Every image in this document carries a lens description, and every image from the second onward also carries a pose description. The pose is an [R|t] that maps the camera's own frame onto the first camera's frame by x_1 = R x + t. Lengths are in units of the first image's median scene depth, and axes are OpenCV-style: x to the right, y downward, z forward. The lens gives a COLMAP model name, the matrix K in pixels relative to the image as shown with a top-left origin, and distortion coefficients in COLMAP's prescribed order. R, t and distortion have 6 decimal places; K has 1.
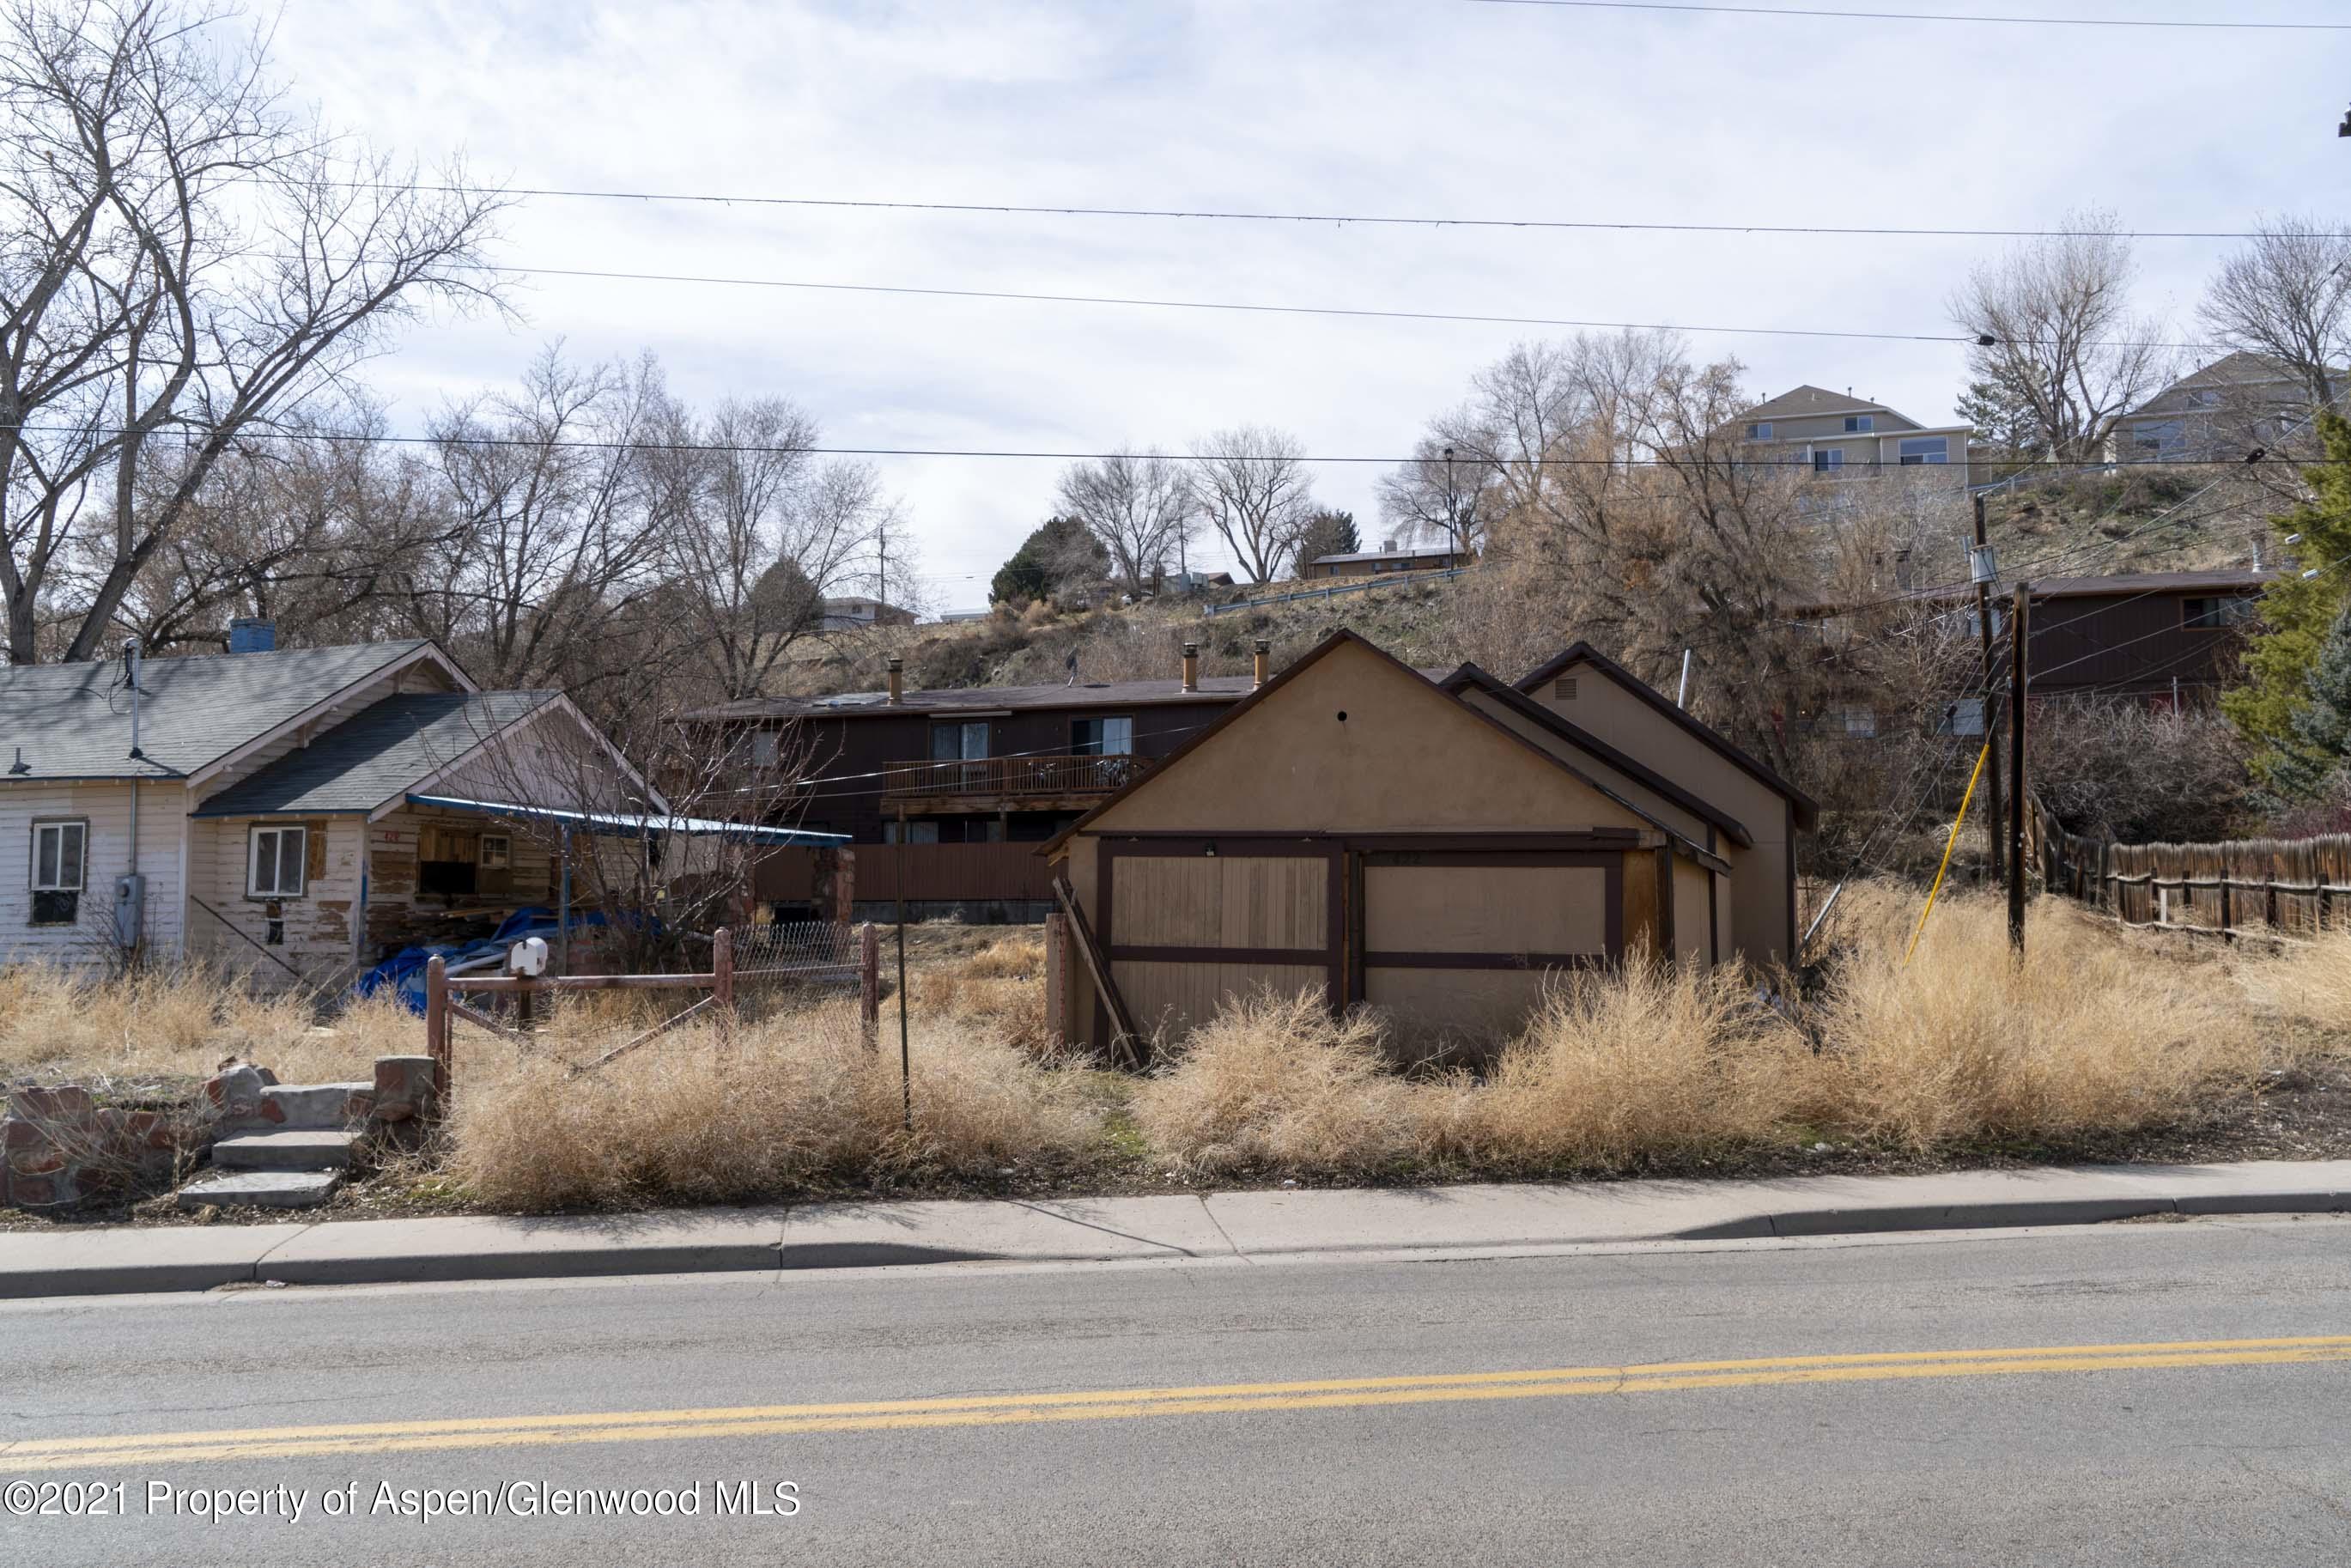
lens RADIAL K [[1886.8, 0, 1183.7], [0, 1886.8, 766.0], [0, 0, 1]] dist [-0.010260, 0.018894]
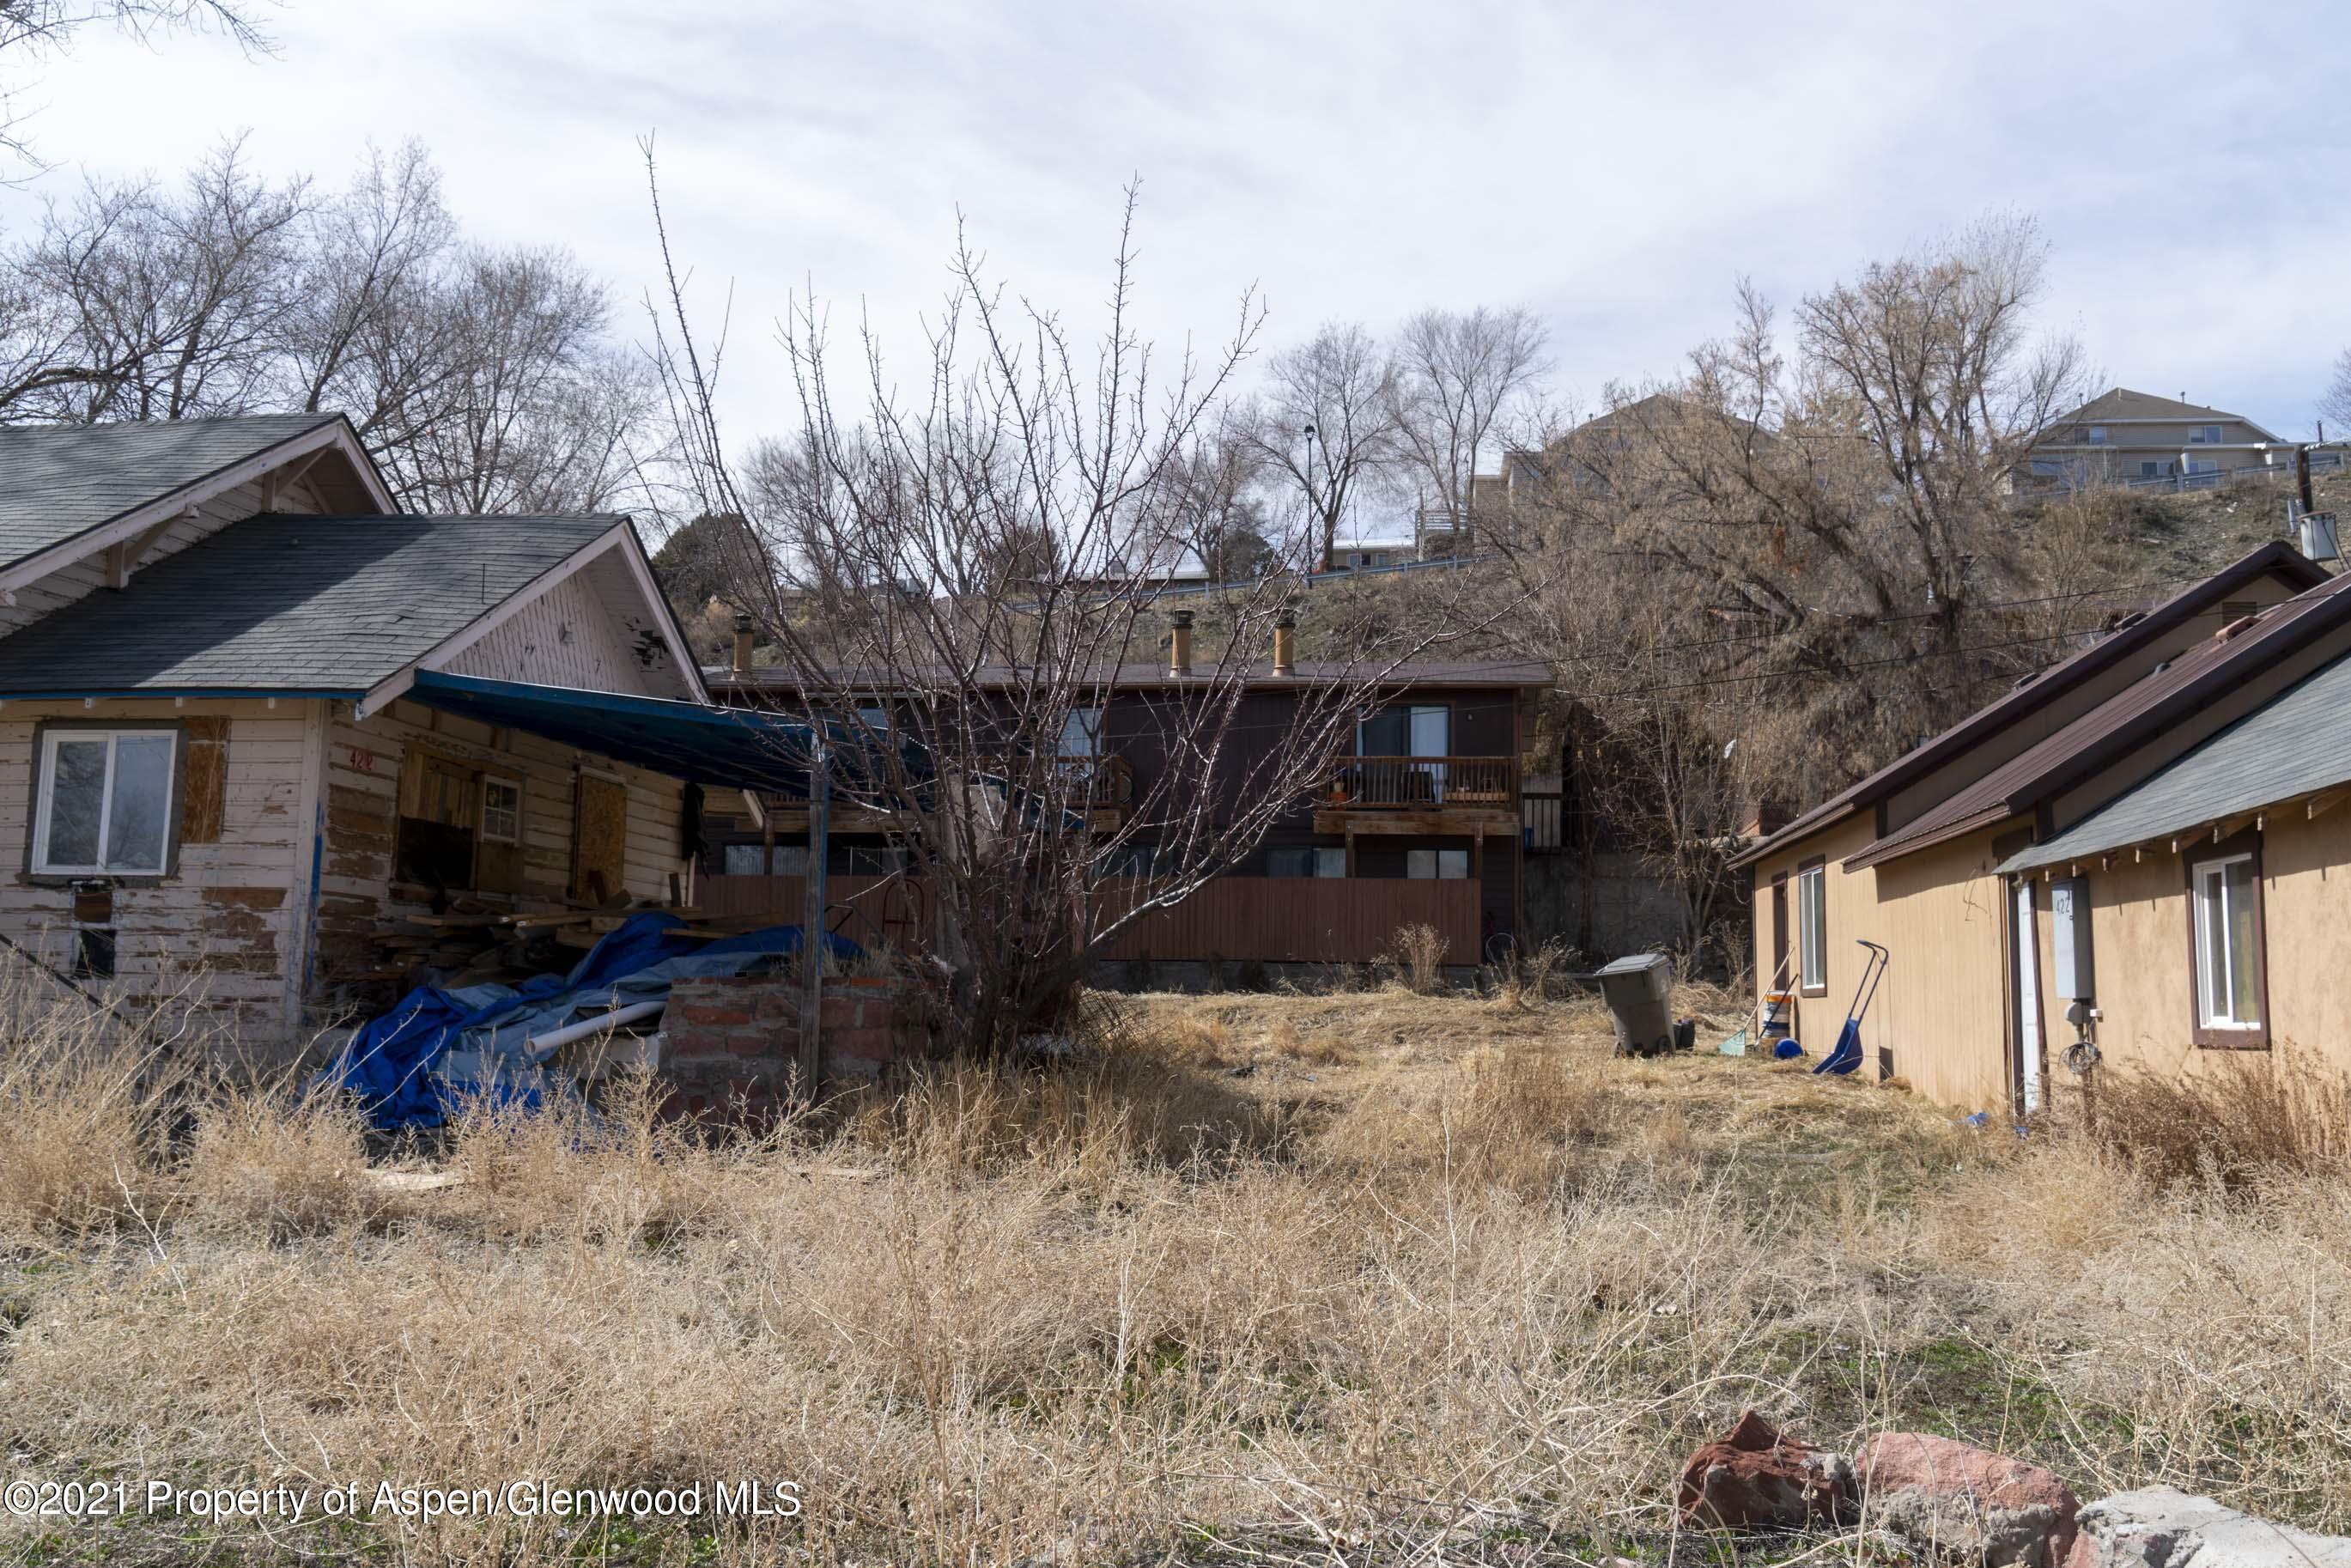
lens RADIAL K [[2107.8, 0, 1168.3], [0, 2107.8, 764.1], [0, 0, 1]] dist [-0.012754, 0.005299]
pose [[0.979749, 0.038344, 0.196523, -0.290882], [-0.031345, 0.998763, -0.038600, 0.047581], [-0.197760, 0.031659, 0.979739, 0.387241]]
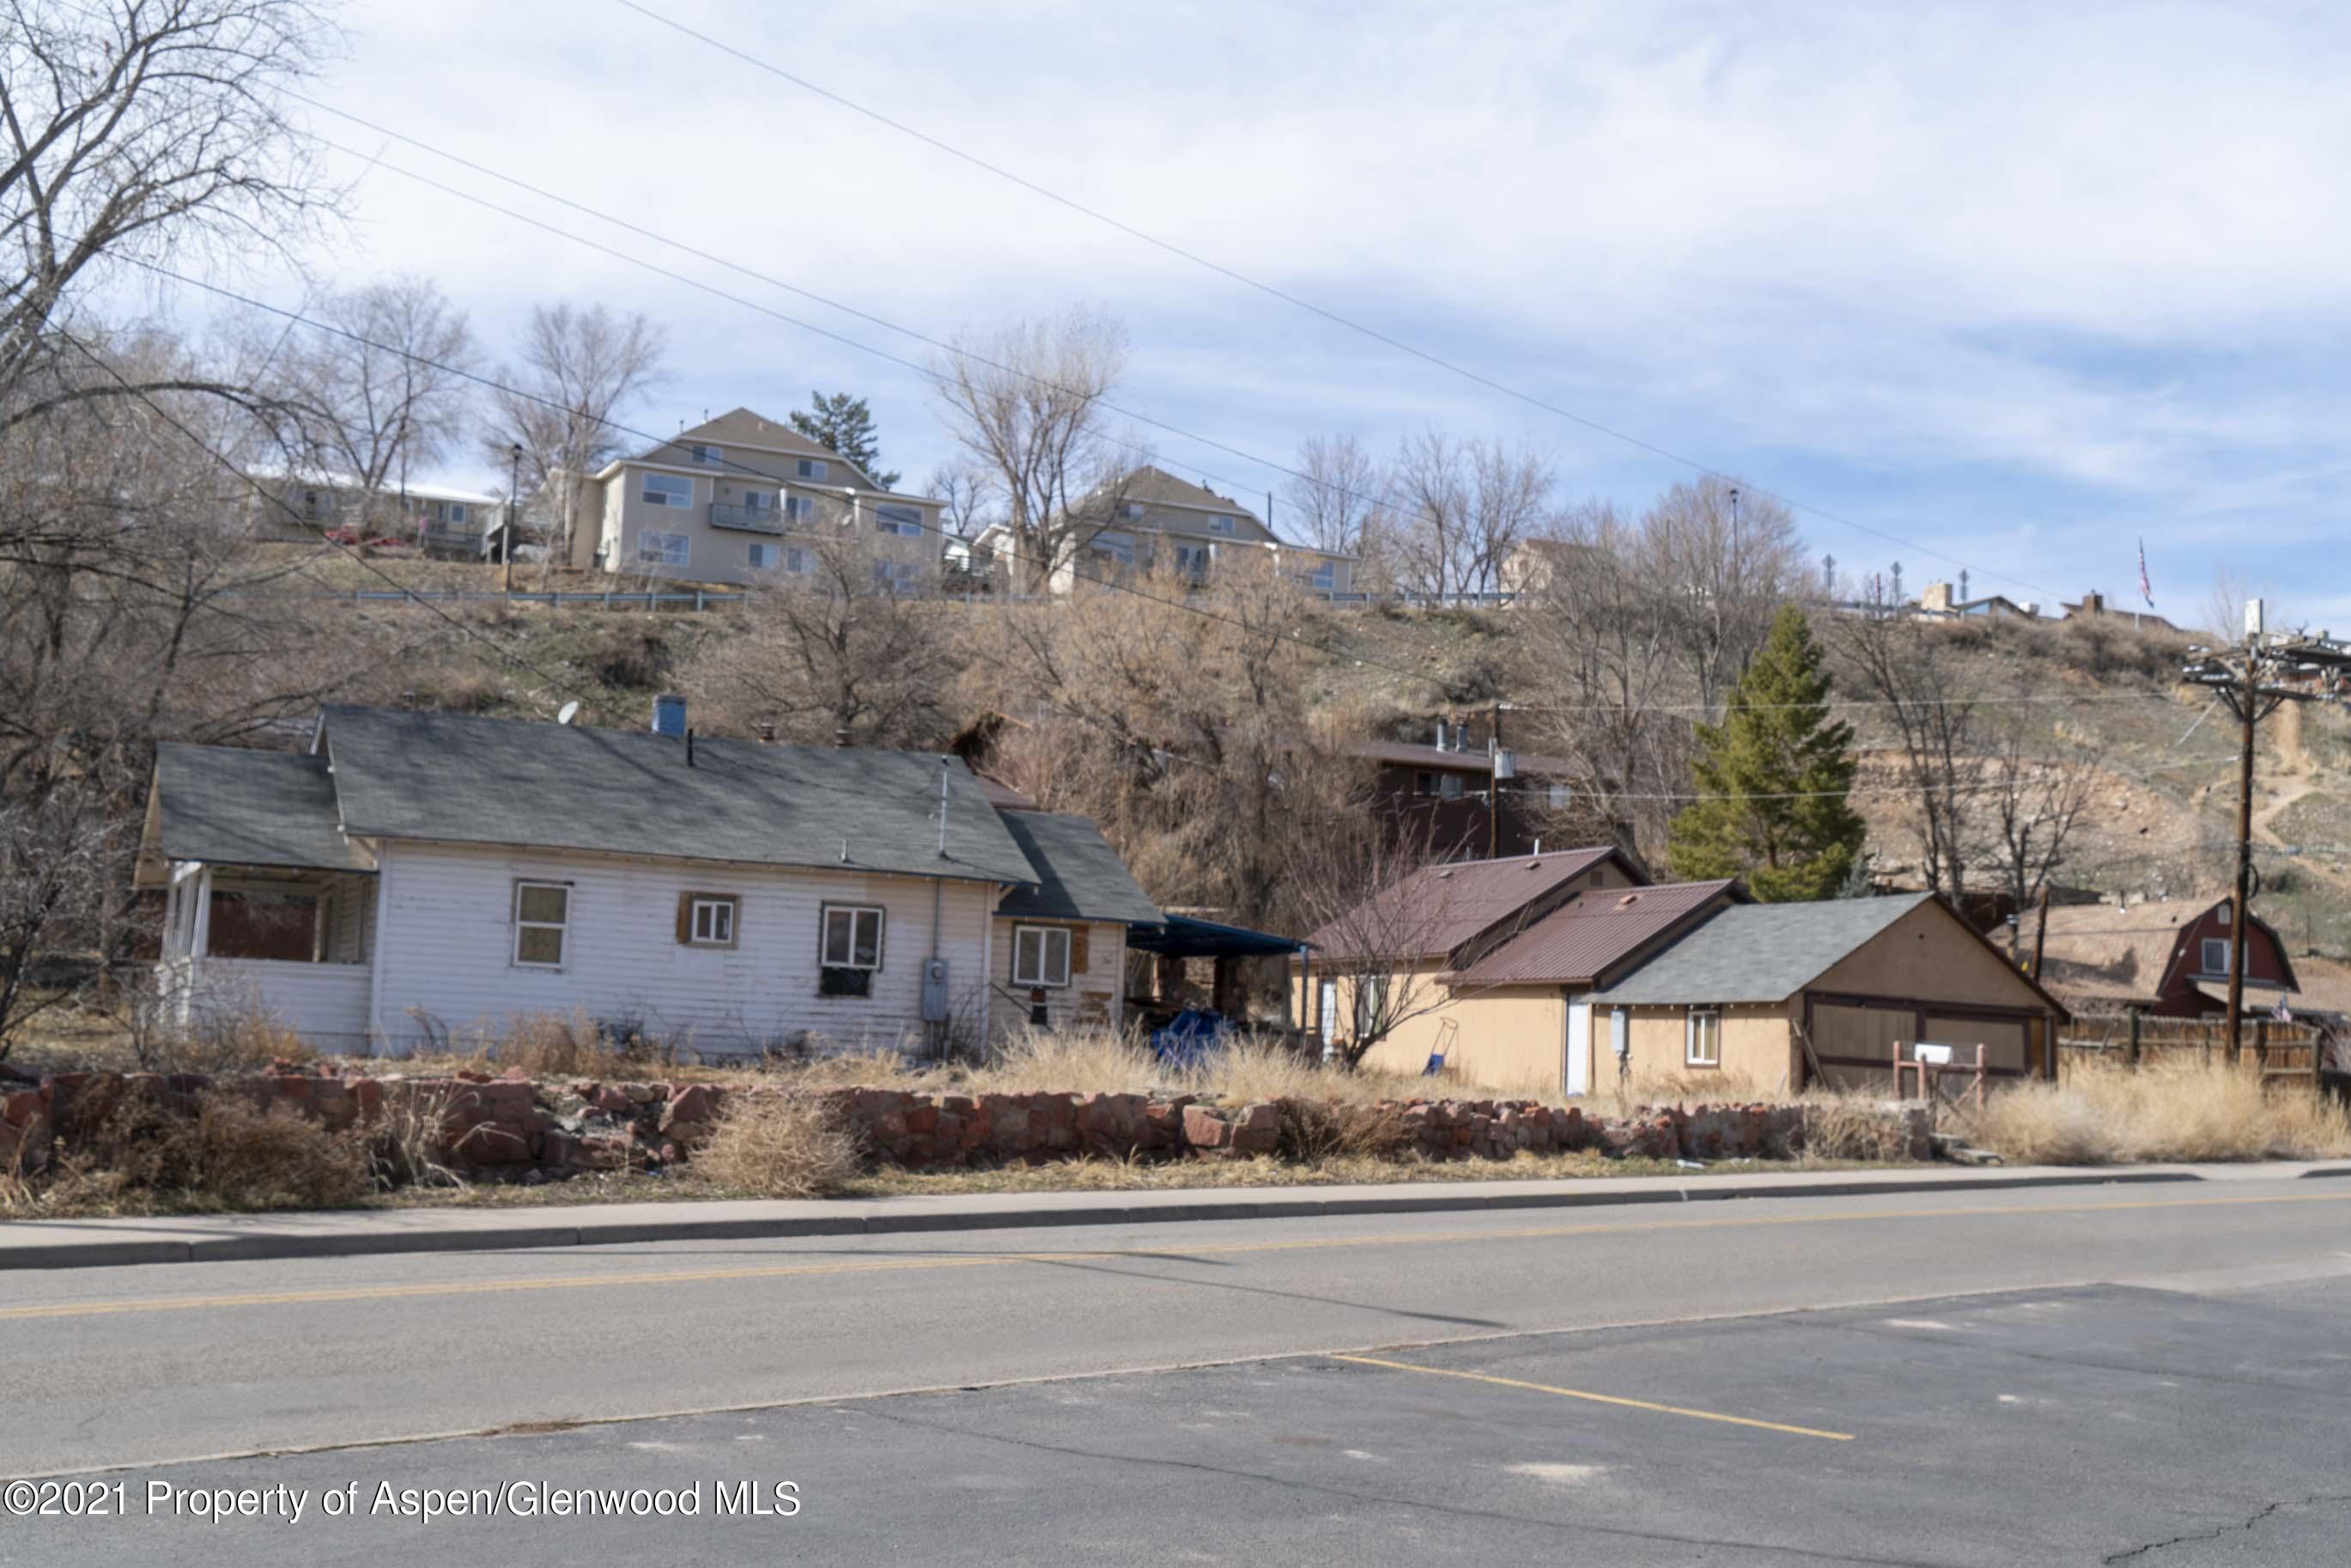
lens RADIAL K [[2861.0, 0, 1171.3], [0, 2861.0, 781.6], [0, 0, 1]] dist [0.011470, 0.000000]
pose [[0.730849, 0.099960, 0.675180, -1.497562], [-0.097266, 0.994375, -0.041932, 0.007599], [-0.675573, -0.035026, 0.736461, -0.359686]]
